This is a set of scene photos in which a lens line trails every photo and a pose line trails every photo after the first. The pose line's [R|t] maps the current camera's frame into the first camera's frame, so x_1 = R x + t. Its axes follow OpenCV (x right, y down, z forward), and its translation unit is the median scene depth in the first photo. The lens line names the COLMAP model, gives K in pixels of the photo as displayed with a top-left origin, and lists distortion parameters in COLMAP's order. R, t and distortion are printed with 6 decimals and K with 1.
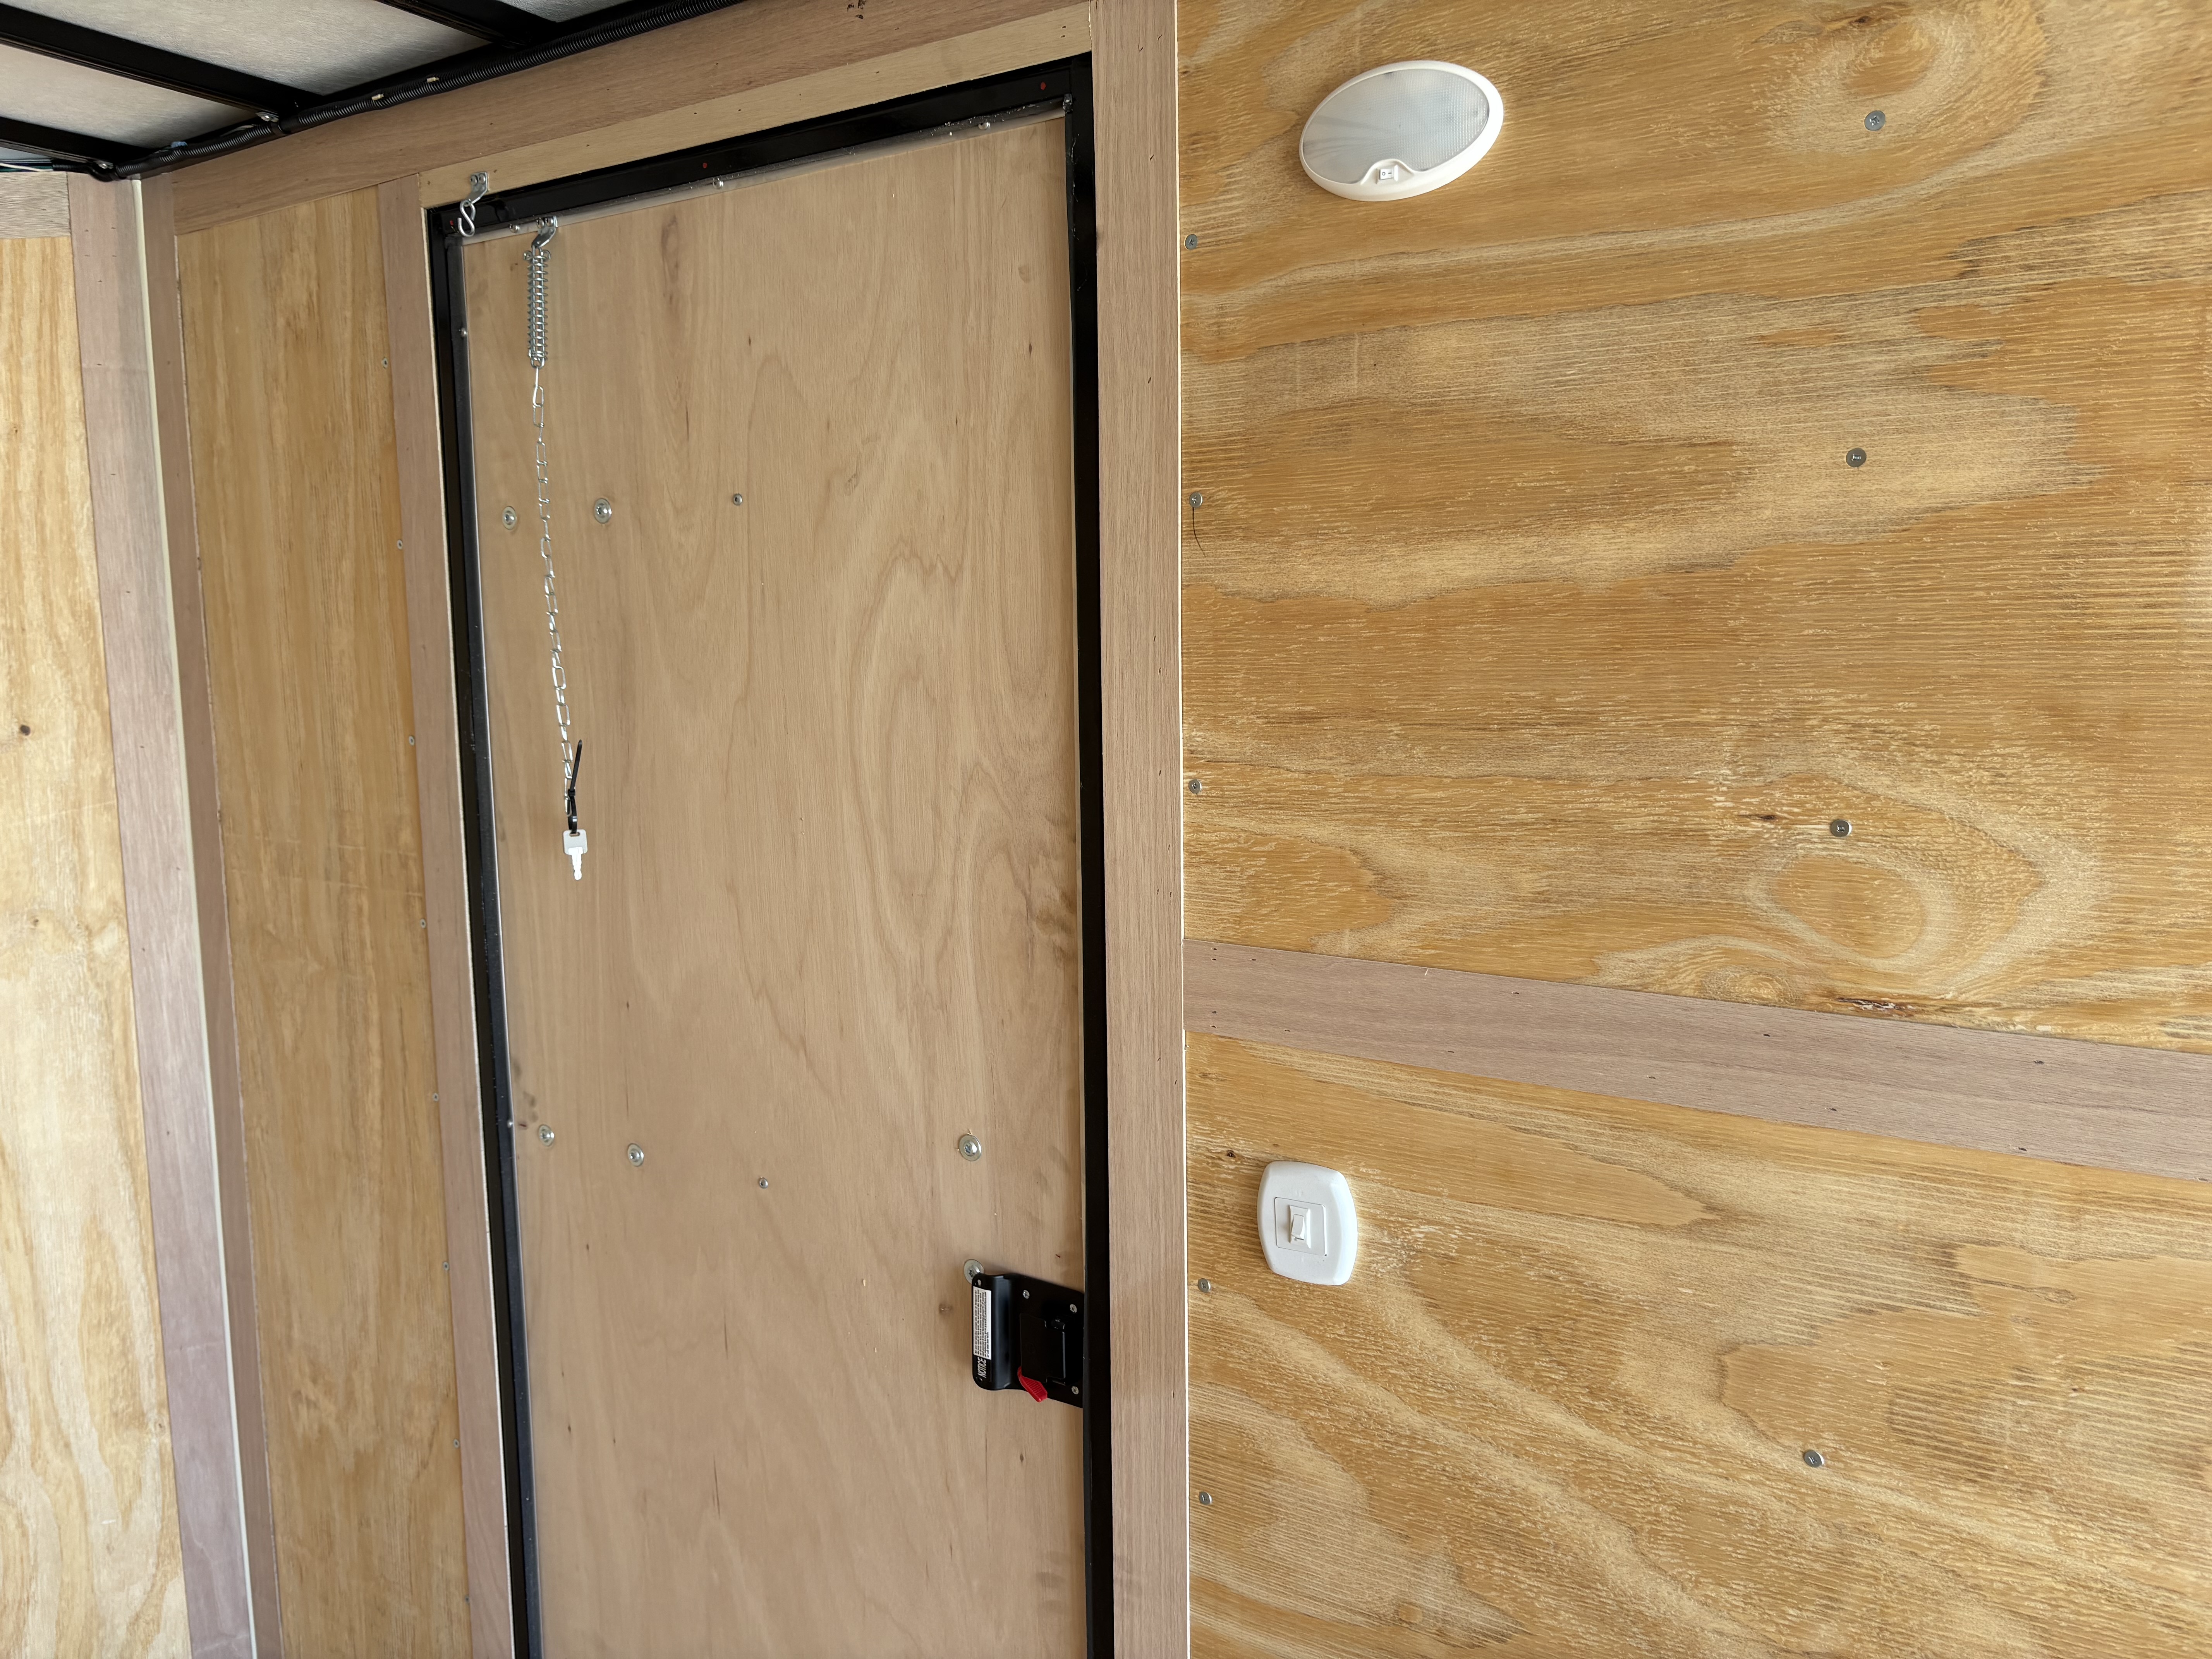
lens RADIAL K [[1690.4, 0, 1130.7], [0, 1690.4, 864.1], [0, 0, 1]] dist [0.043807, -0.046233]
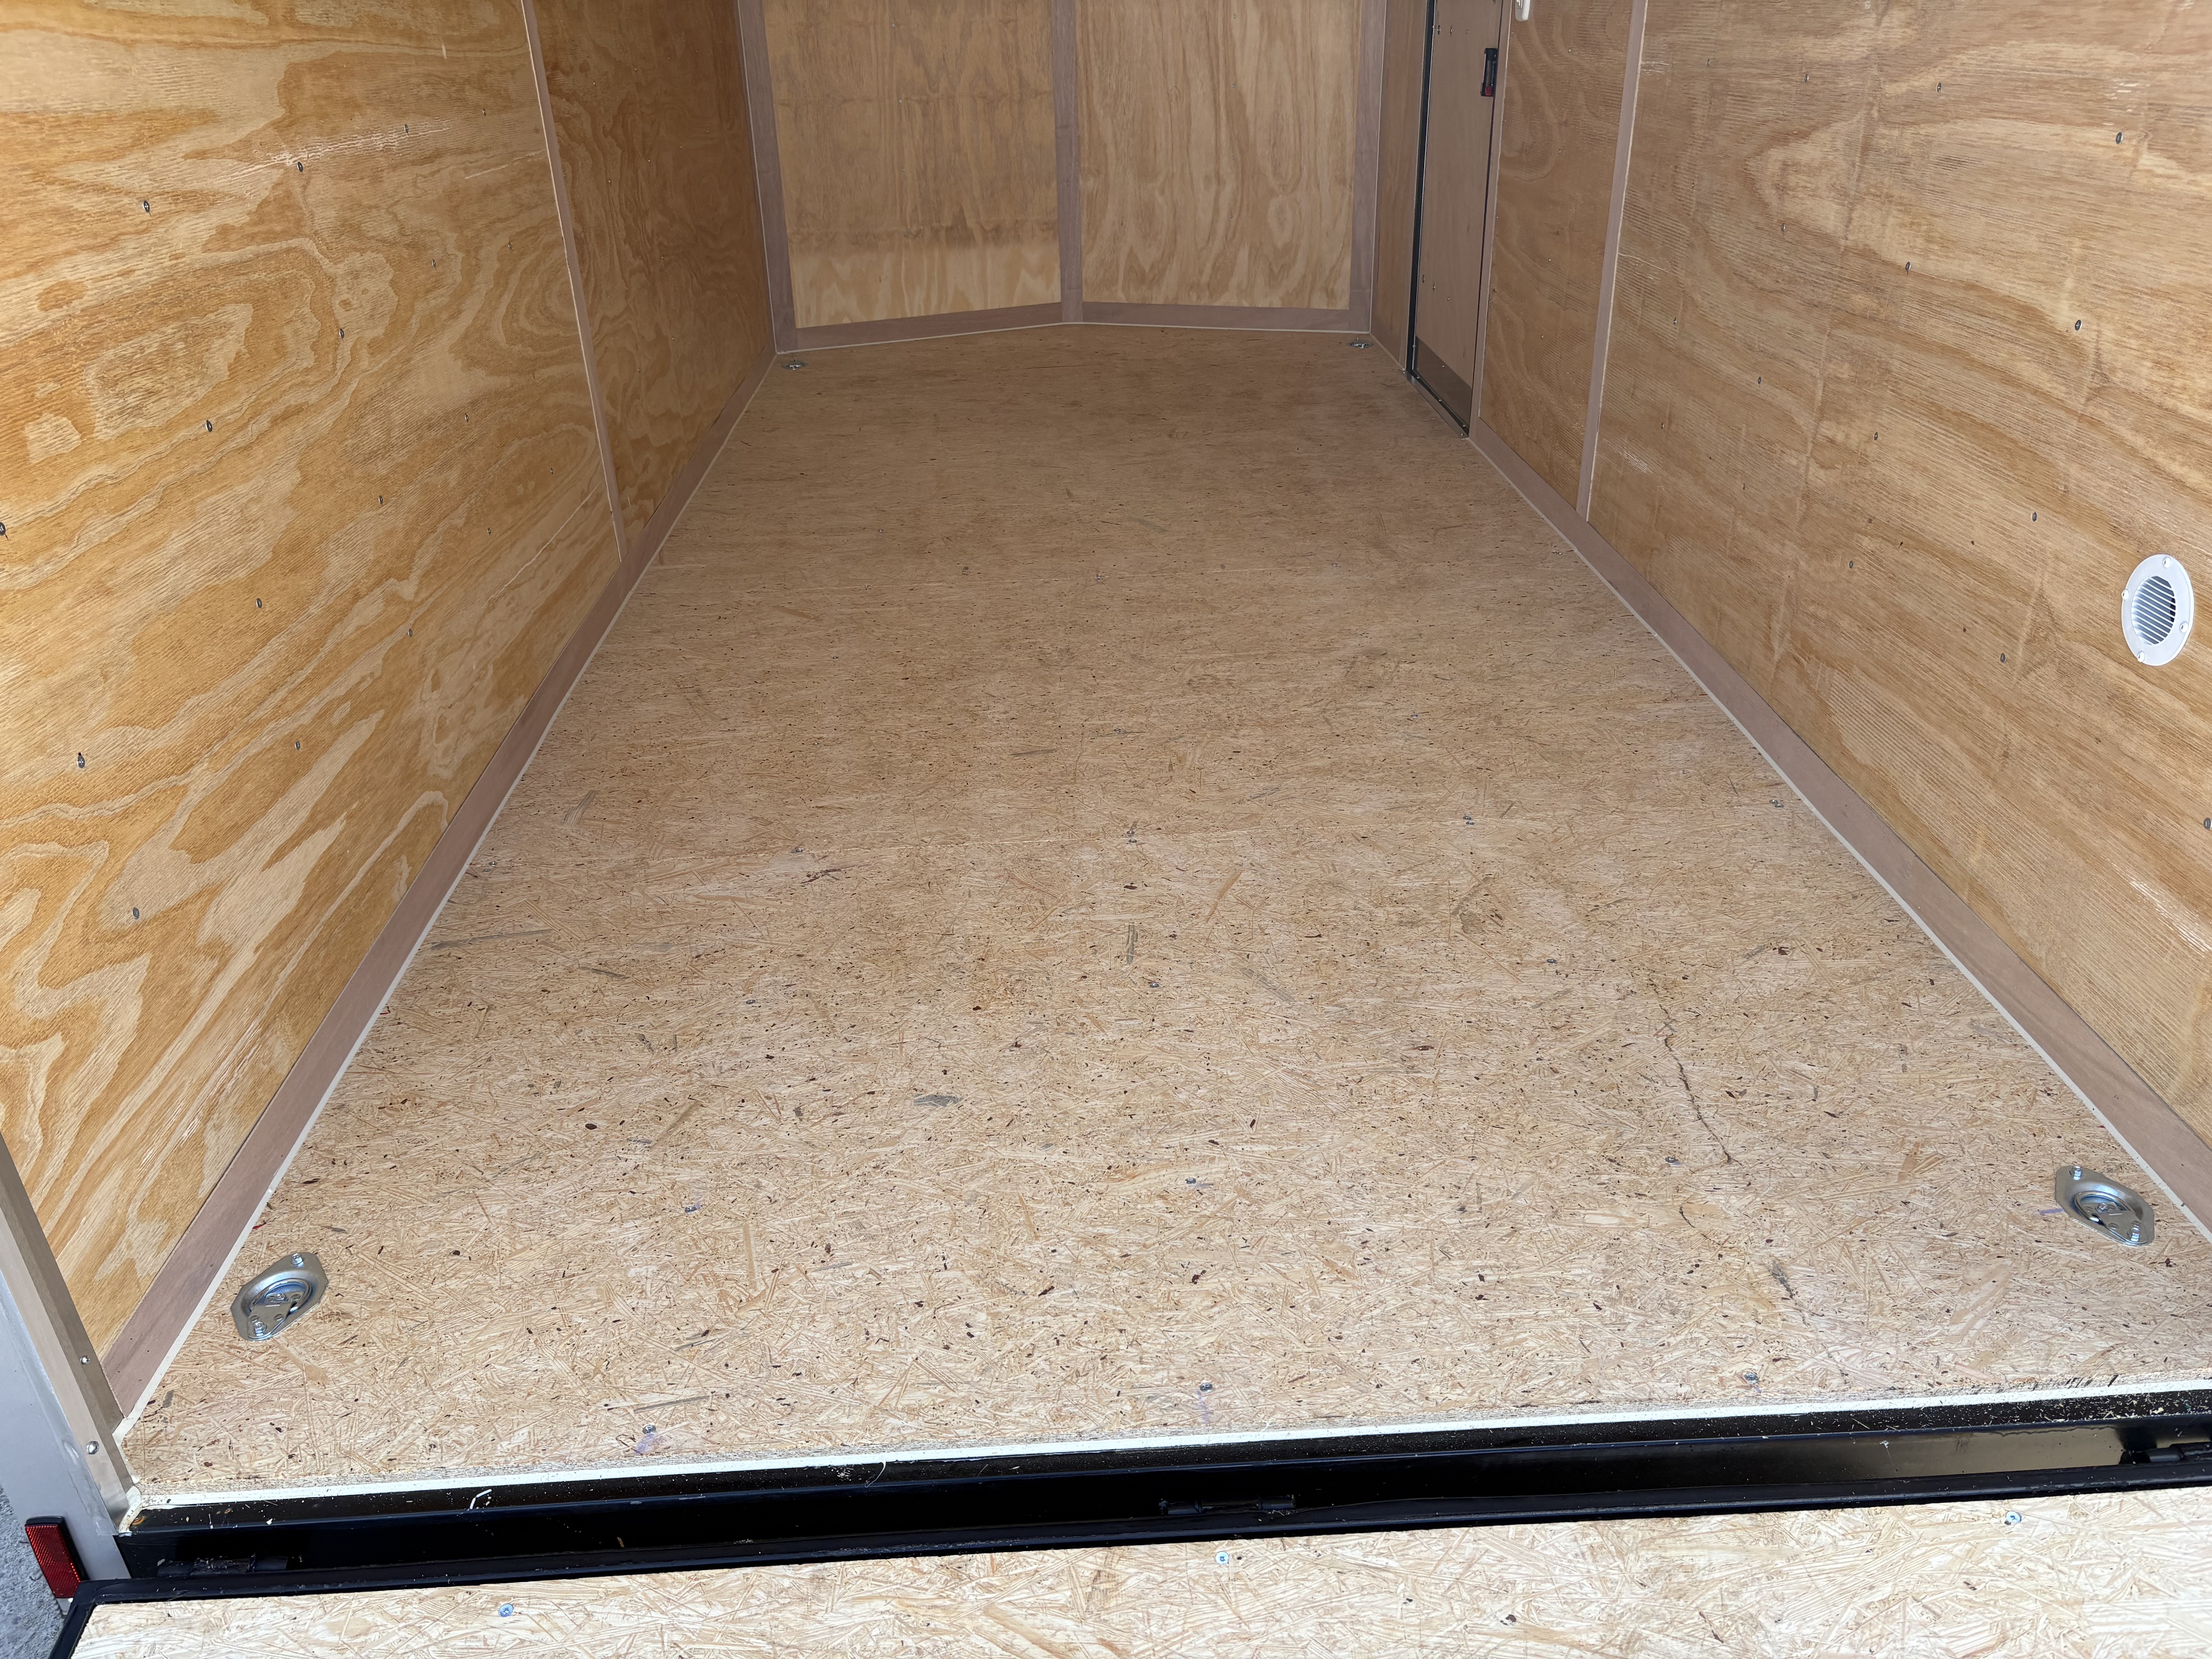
lens RADIAL K [[1690.4, 0, 1088.0], [0, 1690.4, 832.4], [0, 0, 1]] dist [0.043807, -0.046233]
pose [[0.584102, 0.362490, -0.726241, 1.475151], [-0.088467, 0.917839, 0.386970, 0.294599], [0.806845, -0.161782, 0.568180, -0.947266]]
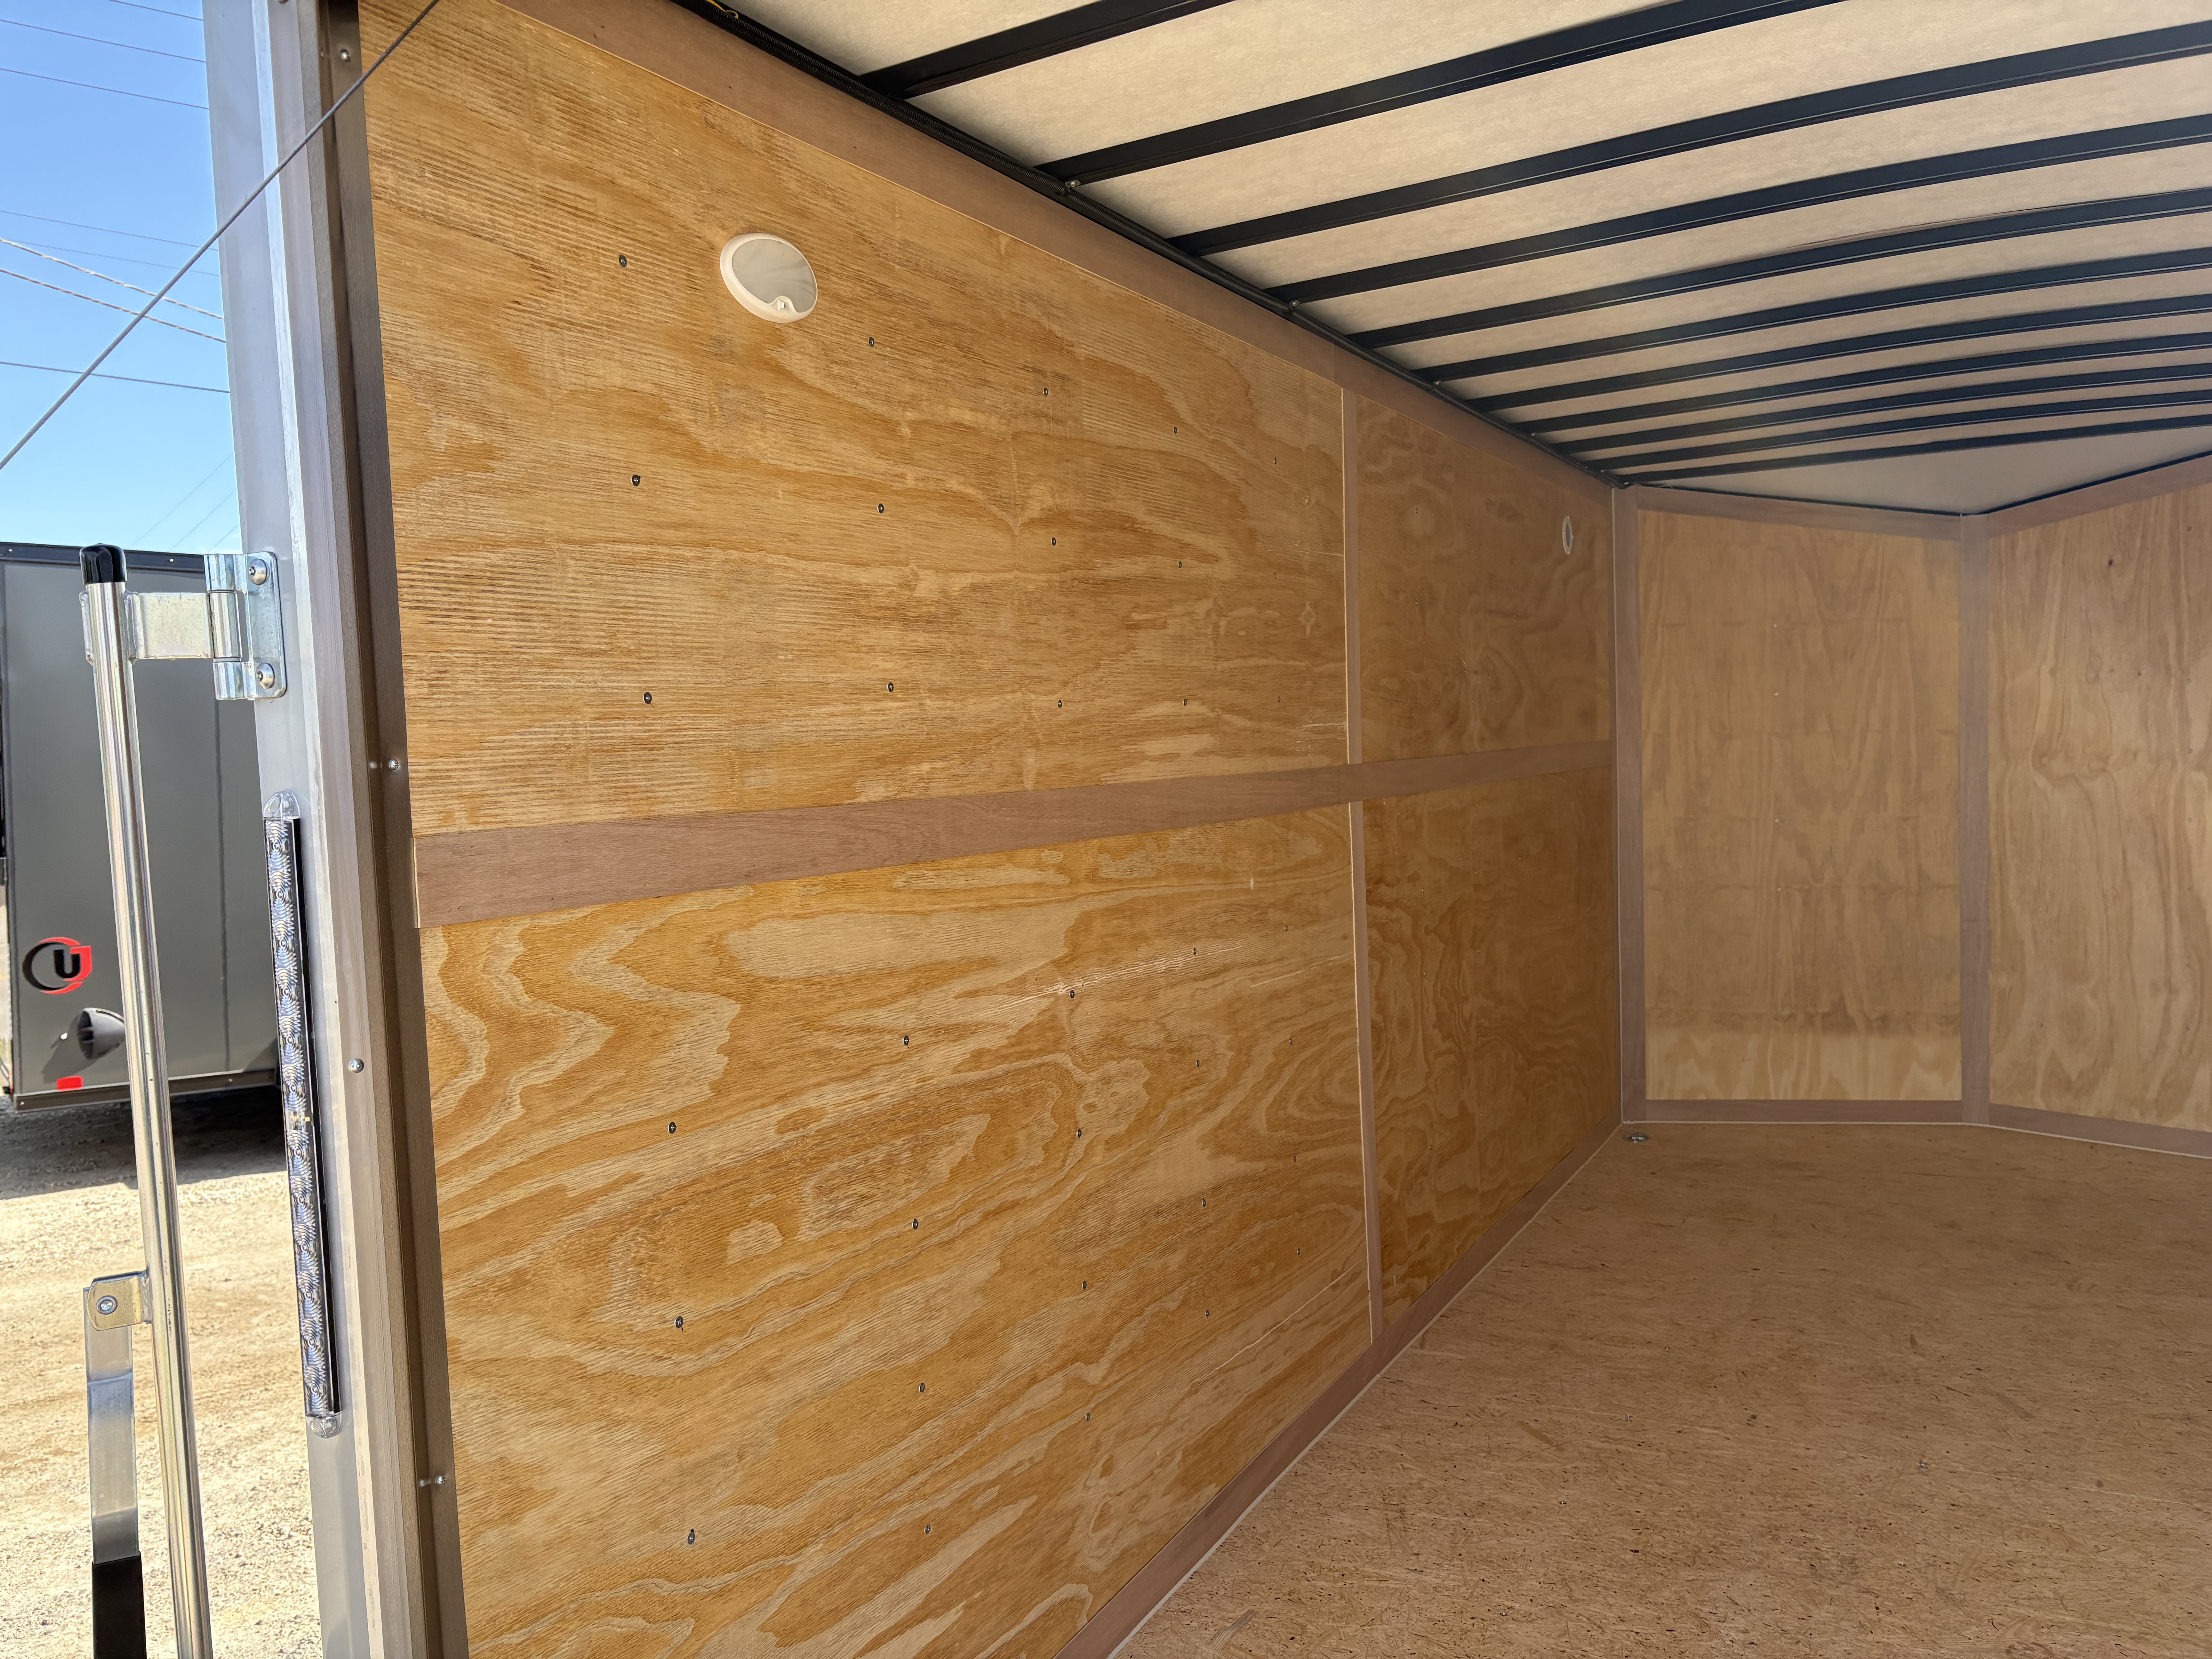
lens RADIAL K [[1690.4, 0, 1073.6], [0, 1690.4, 850.4], [0, 0, 1]] dist [0.043807, -0.046233]
pose [[0.079422, 0.067134, -0.994578, 1.466701], [-0.104078, 0.992835, 0.058705, 0.198621], [0.991393, 0.098851, 0.085840, -0.791156]]
